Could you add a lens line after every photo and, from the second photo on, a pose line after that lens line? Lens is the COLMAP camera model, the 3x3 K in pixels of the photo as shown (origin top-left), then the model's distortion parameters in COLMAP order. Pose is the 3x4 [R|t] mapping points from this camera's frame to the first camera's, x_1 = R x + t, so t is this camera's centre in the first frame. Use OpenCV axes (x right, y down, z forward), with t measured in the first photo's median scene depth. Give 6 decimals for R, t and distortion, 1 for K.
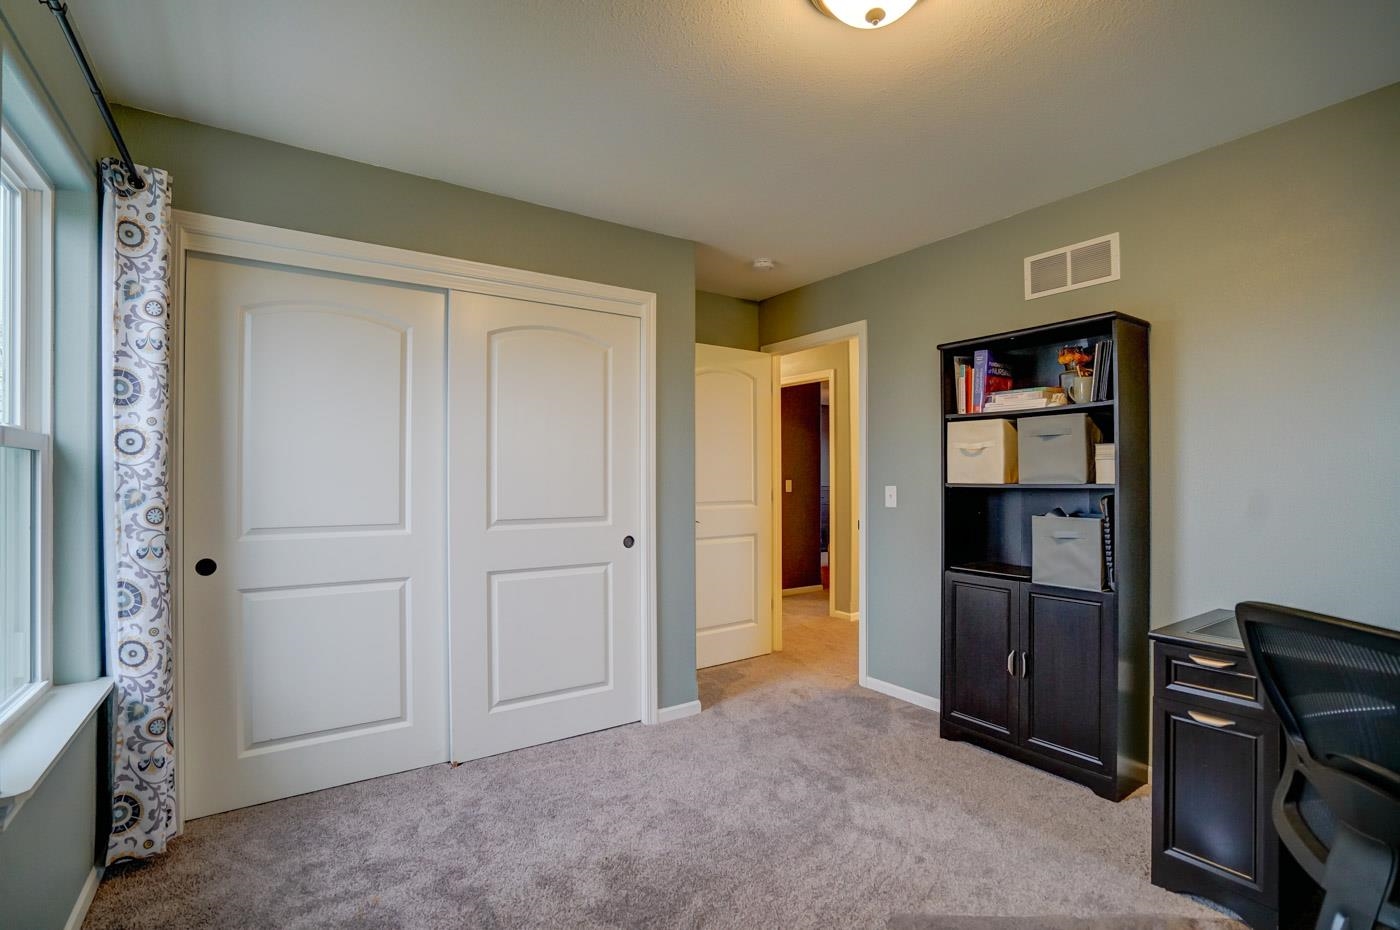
lens RADIAL K [[641.9, 0, 694.5], [0, 641.9, 471.7], [0, 0, 1]] dist [-0.043327, 0.005450]
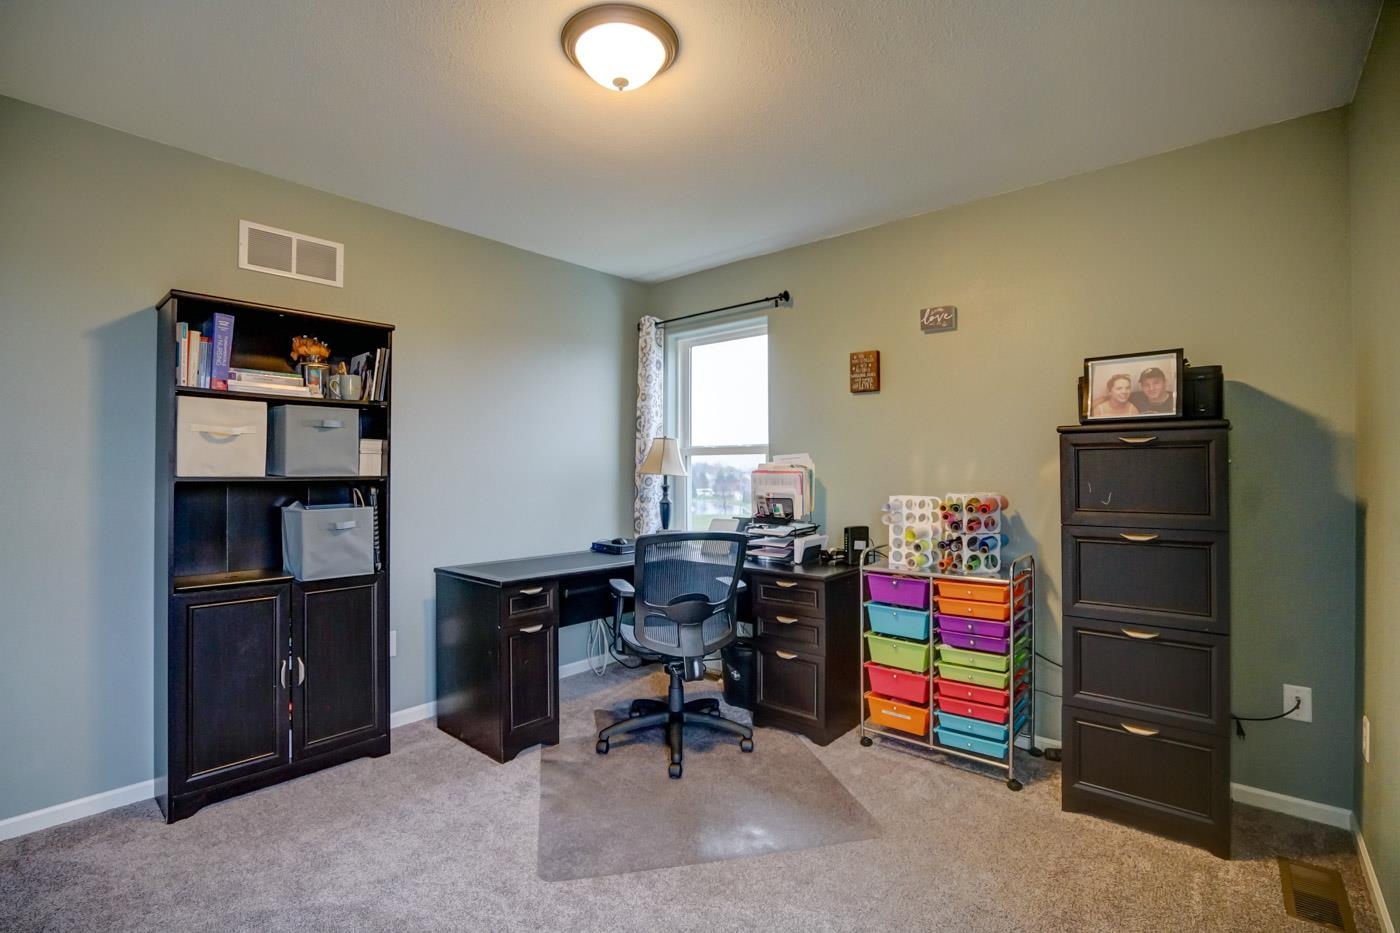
lens RADIAL K [[641.9, 0, 694.8], [0, 641.9, 459.4], [0, 0, 1]] dist [-0.043327, 0.005450]
pose [[-0.254735, 0.019394, 0.966816, -0.495607], [-0.003742, 0.999772, -0.021041, 0.011422], [-0.967004, -0.008977, -0.254605, 0.637874]]
